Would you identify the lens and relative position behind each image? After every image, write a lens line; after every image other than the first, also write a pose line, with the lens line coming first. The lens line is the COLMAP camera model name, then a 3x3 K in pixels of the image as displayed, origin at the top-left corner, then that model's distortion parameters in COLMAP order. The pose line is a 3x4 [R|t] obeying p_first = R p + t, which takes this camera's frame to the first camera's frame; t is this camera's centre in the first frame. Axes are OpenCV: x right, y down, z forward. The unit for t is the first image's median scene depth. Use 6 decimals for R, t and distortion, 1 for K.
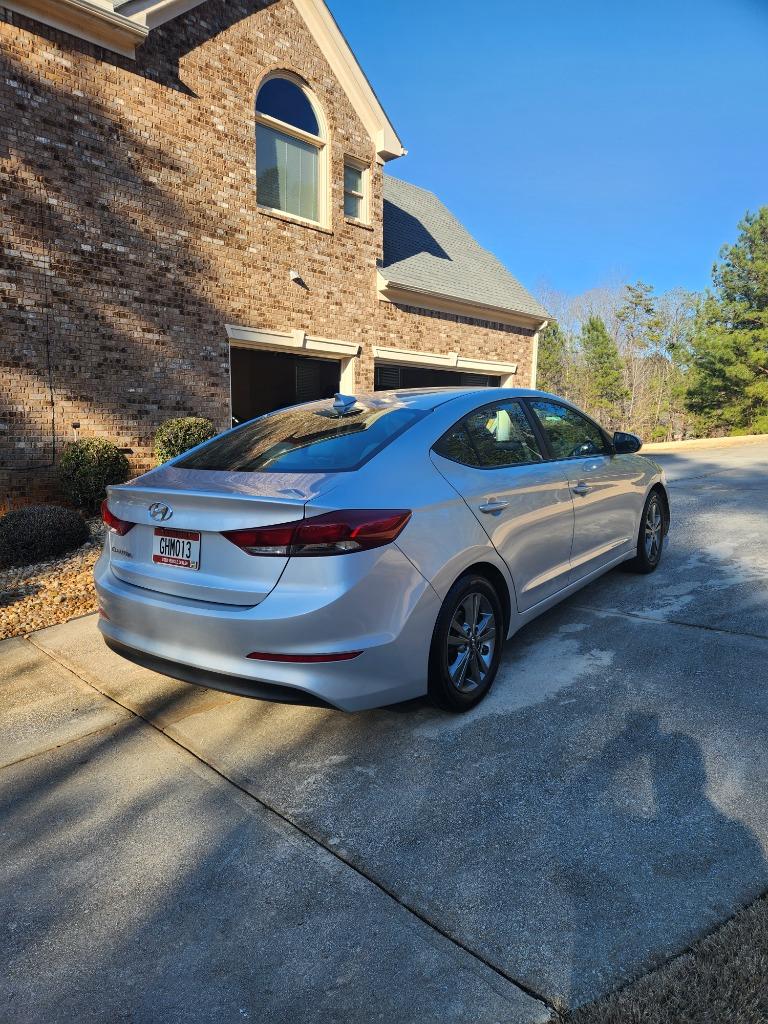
lens RADIAL K [[682.7, 0, 398.7], [0, 682.7, 512.0], [0, 0, 1]] dist [0.097985, -0.084948]
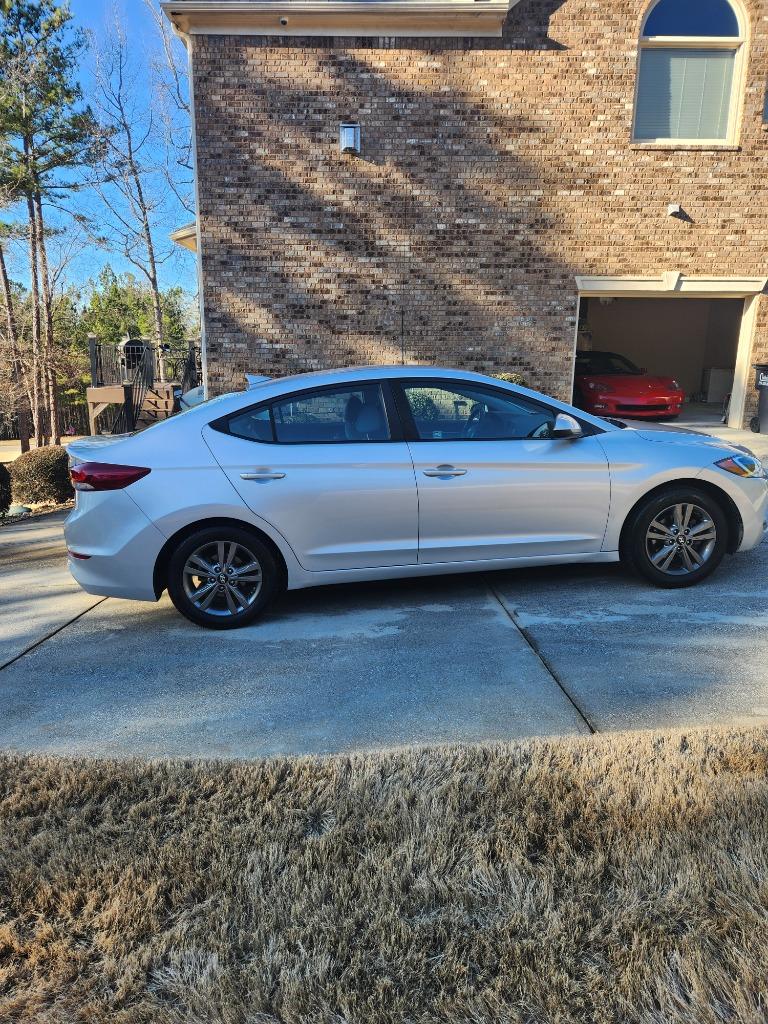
lens RADIAL K [[702.5, 0, 373.9], [0, 702.5, 510.1], [0, 0, 1]] dist [0.076163, -0.068731]
pose [[0.677438, 0.149114, -0.720308, 0.374189], [-0.093081, 0.988743, 0.117143, -0.035683], [0.729667, -0.012310, 0.683692, 0.093249]]
